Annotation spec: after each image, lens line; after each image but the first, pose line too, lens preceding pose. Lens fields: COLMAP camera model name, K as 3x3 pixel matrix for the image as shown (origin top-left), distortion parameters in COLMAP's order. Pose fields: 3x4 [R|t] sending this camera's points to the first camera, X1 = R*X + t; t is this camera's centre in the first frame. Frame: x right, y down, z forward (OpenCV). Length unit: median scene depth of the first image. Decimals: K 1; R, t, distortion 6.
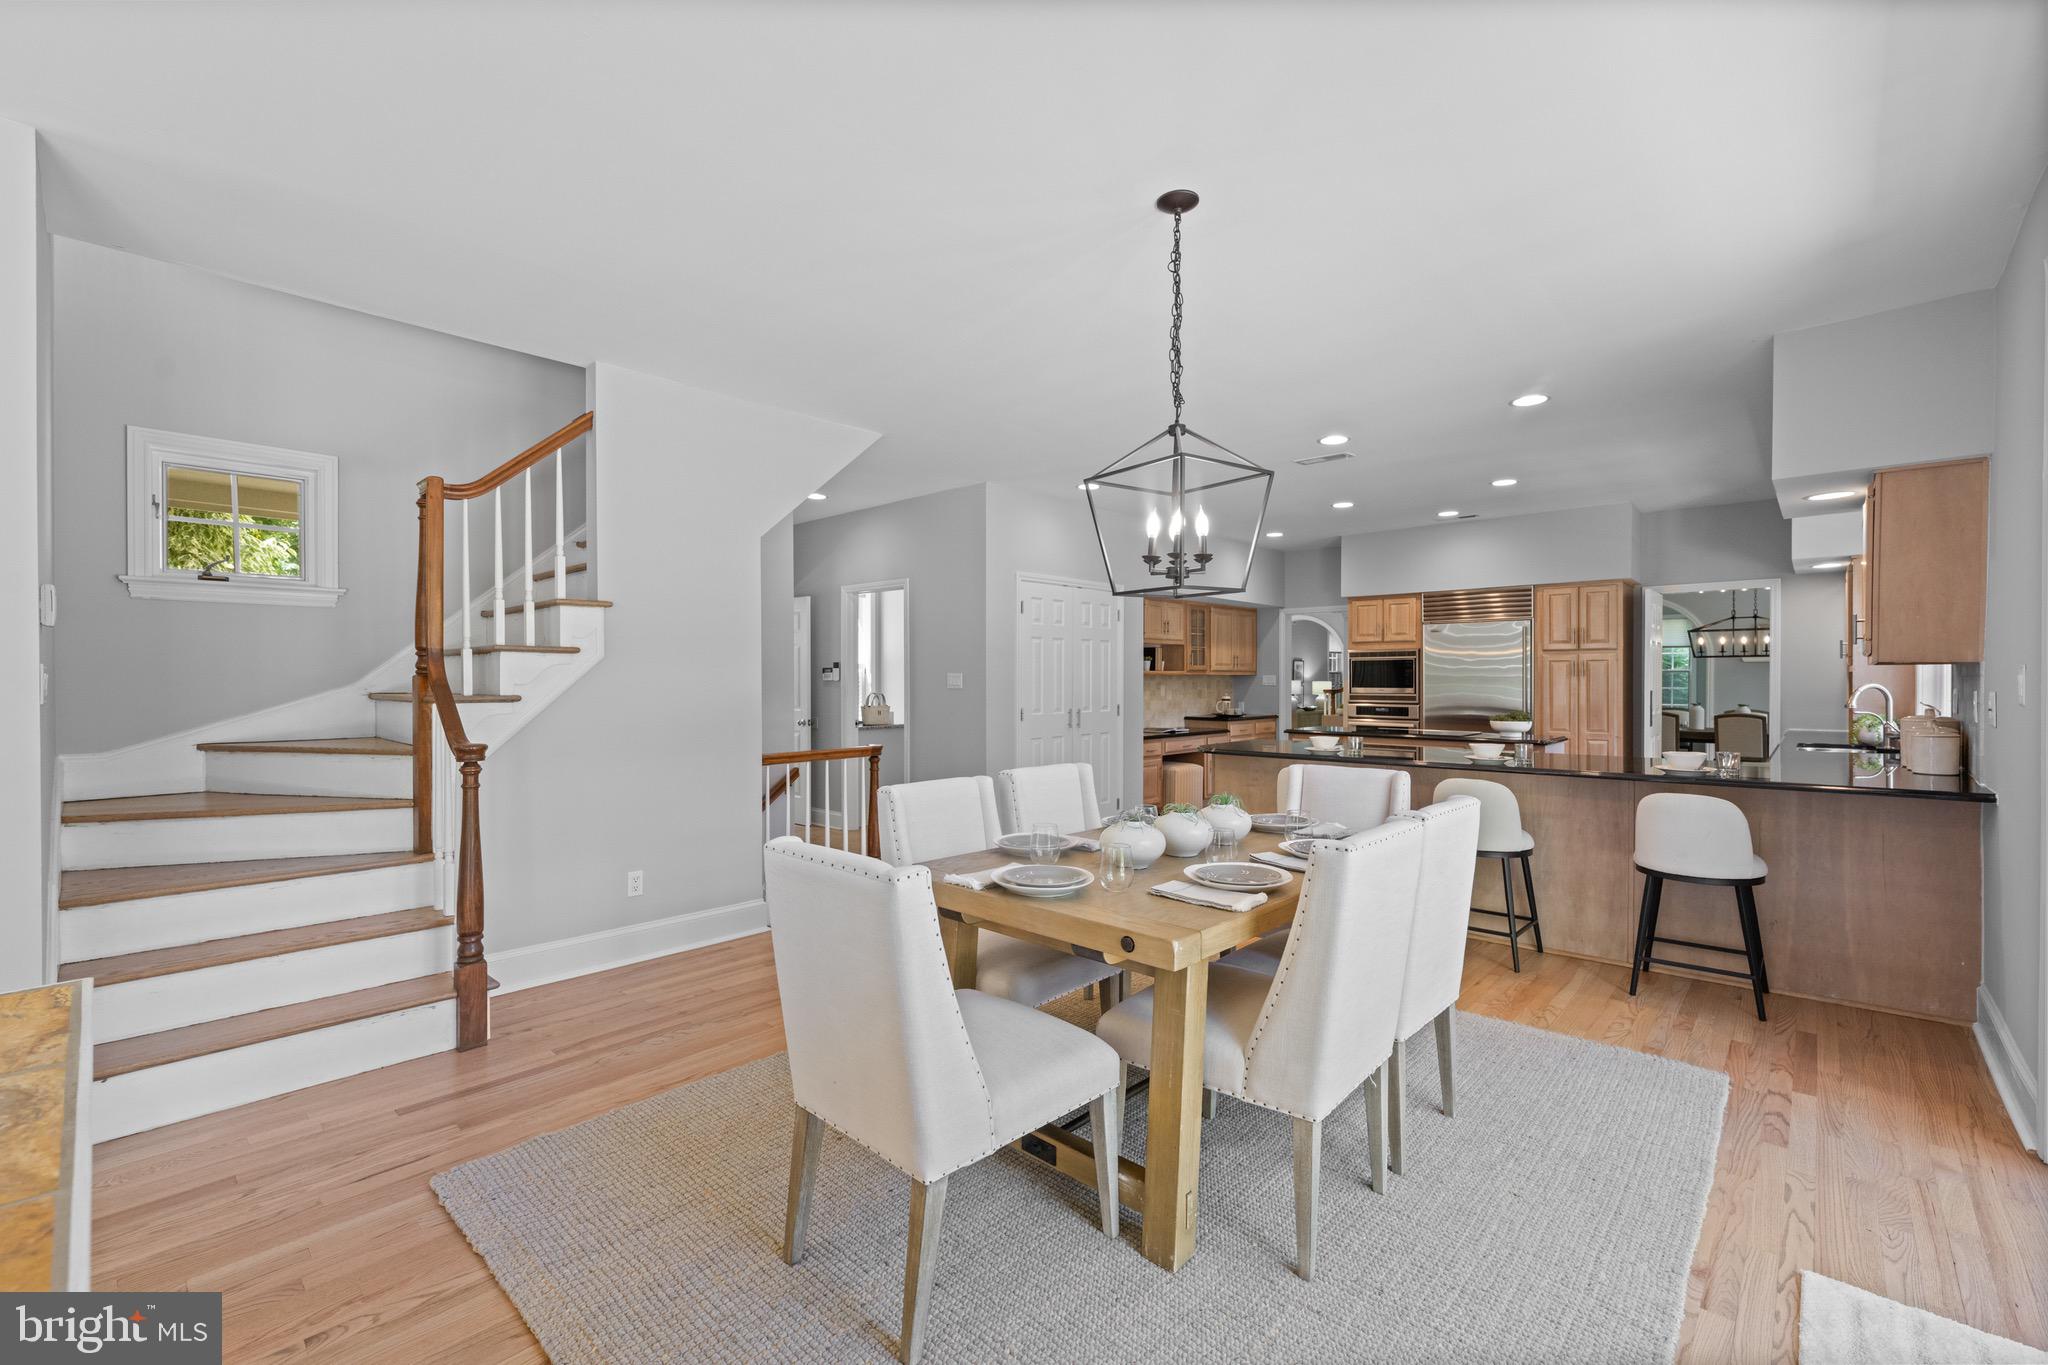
lens RADIAL K [[854.2, 0, 1018.6], [0, 854.2, 689.4], [0, 0, 1]] dist [0.001255, 0.000468]
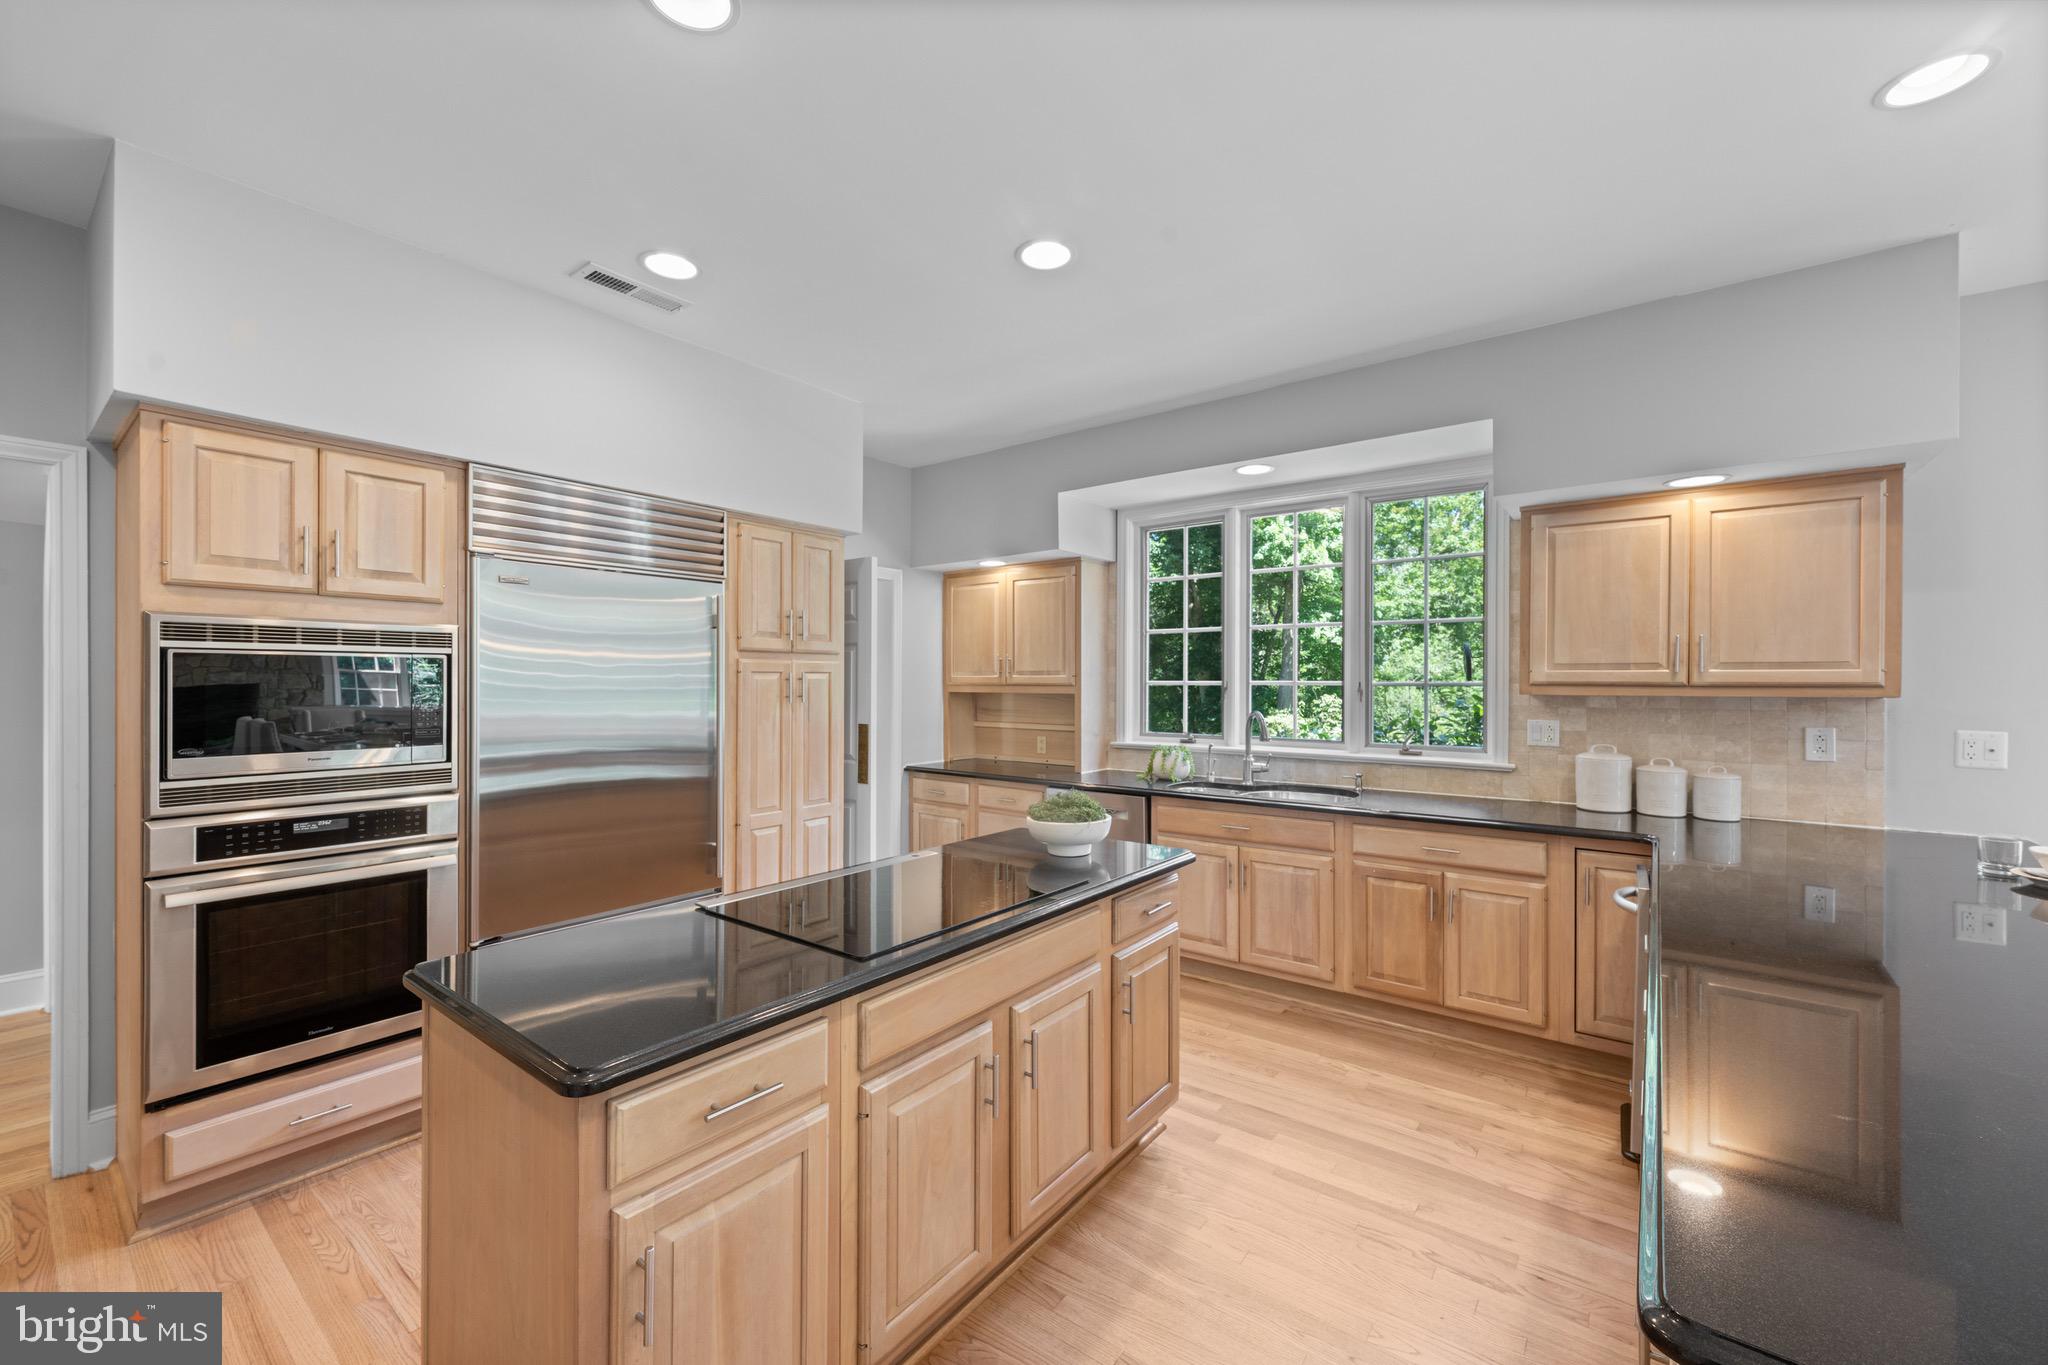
lens RADIAL K [[815.2, 0, 1031.3], [0, 815.2, 686.2], [0, 0, 1]] dist [0.001015, -0.000596]
pose [[-0.099996, -0.002202, 0.994985, 0.120676], [0.011272, 0.999931, 0.003346, -0.021632], [-0.994924, 0.011550, -0.099964, 0.770079]]
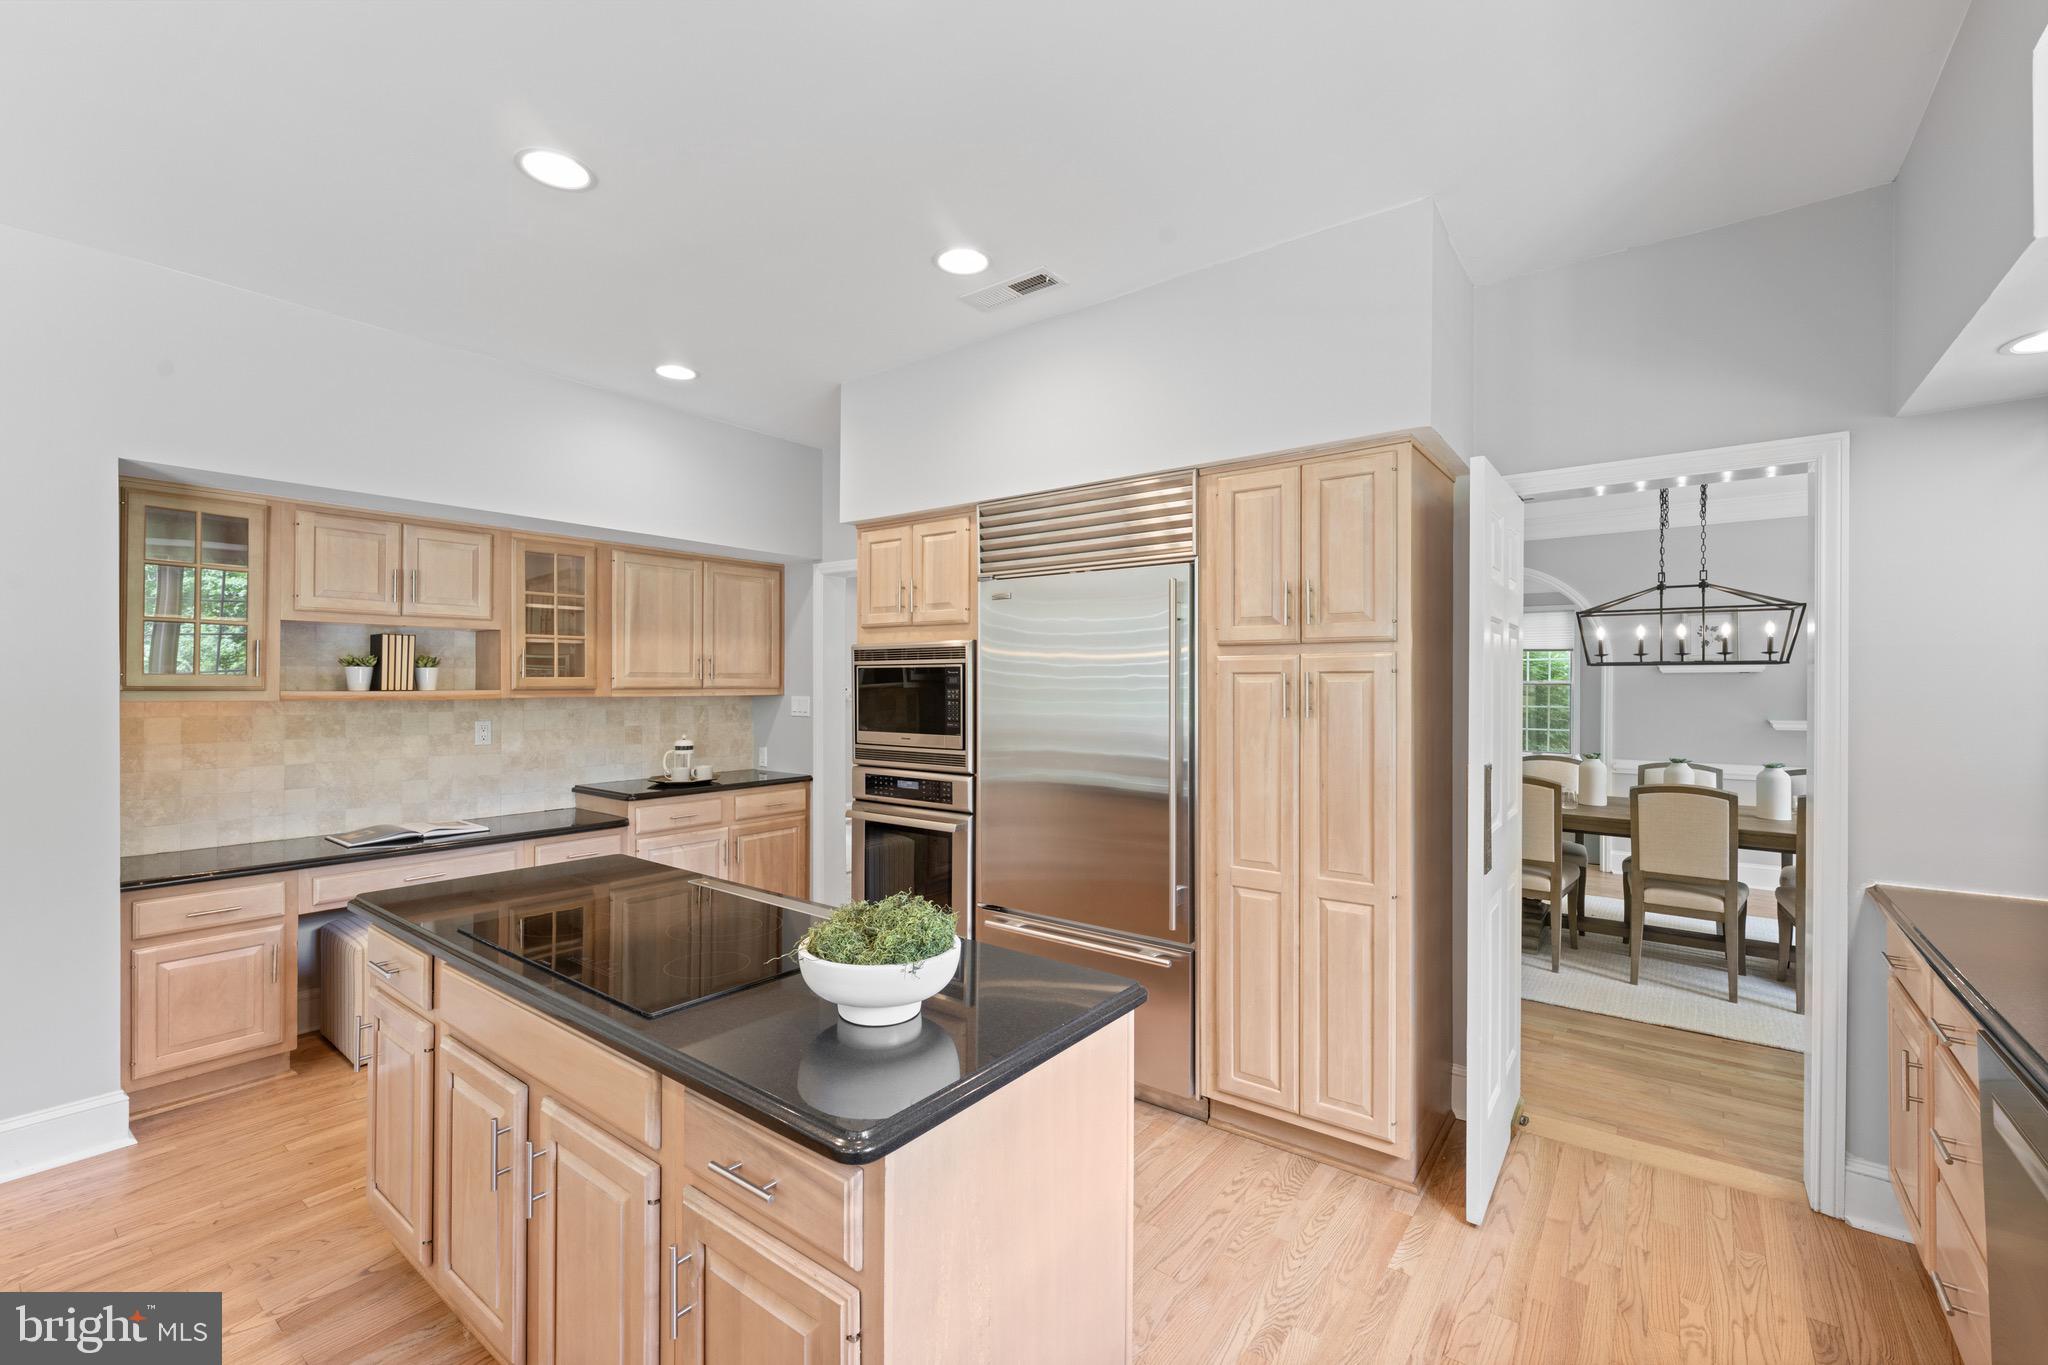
lens RADIAL K [[854.2, 0, 1018.4], [0, 854.2, 686.7], [0, 0, 1]] dist [0.001255, 0.000468]
pose [[0.995280, 0.002944, 0.097003, 0.429811], [-0.002256, 0.999972, -0.007198, -0.021423], [-0.097021, 0.006945, 0.995258, 0.561570]]
